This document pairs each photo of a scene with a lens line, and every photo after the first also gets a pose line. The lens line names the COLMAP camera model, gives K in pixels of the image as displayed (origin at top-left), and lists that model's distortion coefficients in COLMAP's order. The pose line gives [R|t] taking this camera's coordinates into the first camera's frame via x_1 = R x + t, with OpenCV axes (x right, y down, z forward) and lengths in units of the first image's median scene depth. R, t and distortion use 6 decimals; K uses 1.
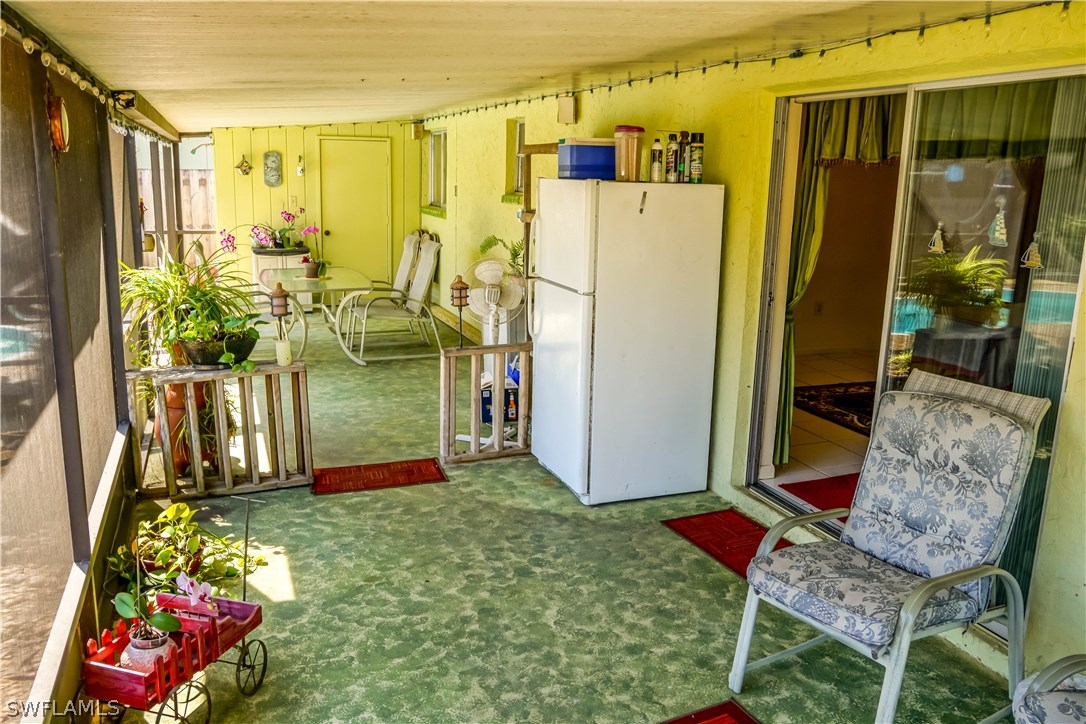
lens RADIAL K [[873.9, 0, 549.6], [0, 873.9, 366.1], [0, 0, 1]] dist [-0.106254, 0.085892]
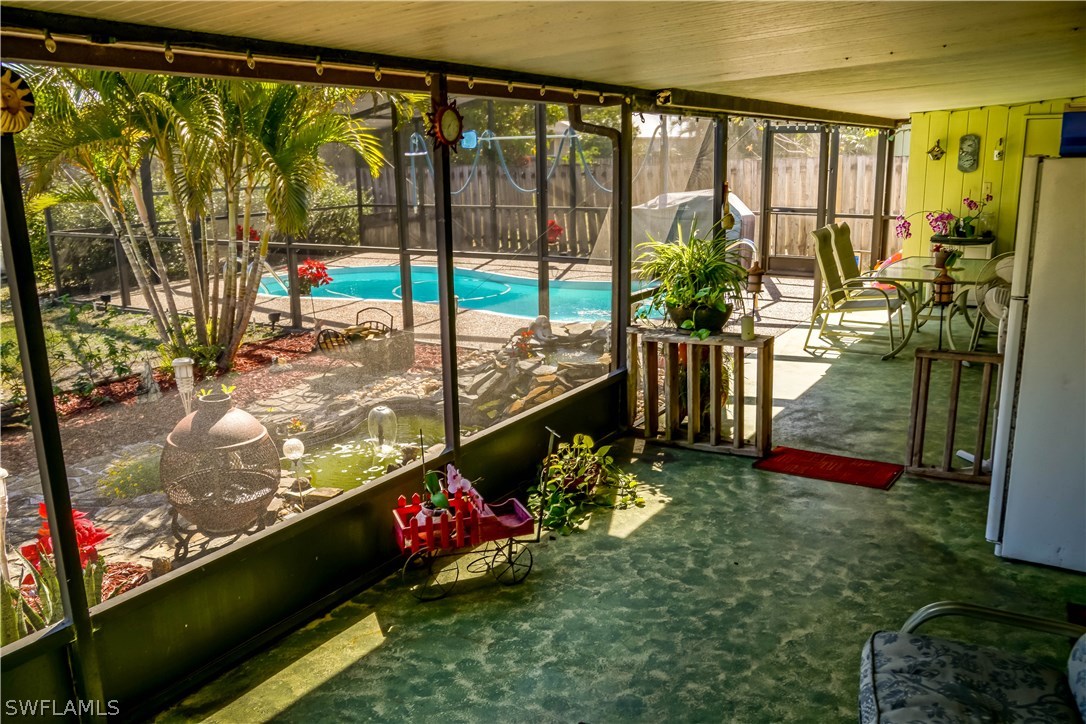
lens RADIAL K [[873.9, 0, 549.6], [0, 873.9, 366.1], [0, 0, 1]] dist [-0.106254, 0.085892]
pose [[0.597103, 0.150058, -0.788004, 0.387710], [-0.139138, 0.986831, 0.082490, -0.023456], [0.790005, 0.060386, 0.610119, 0.164994]]
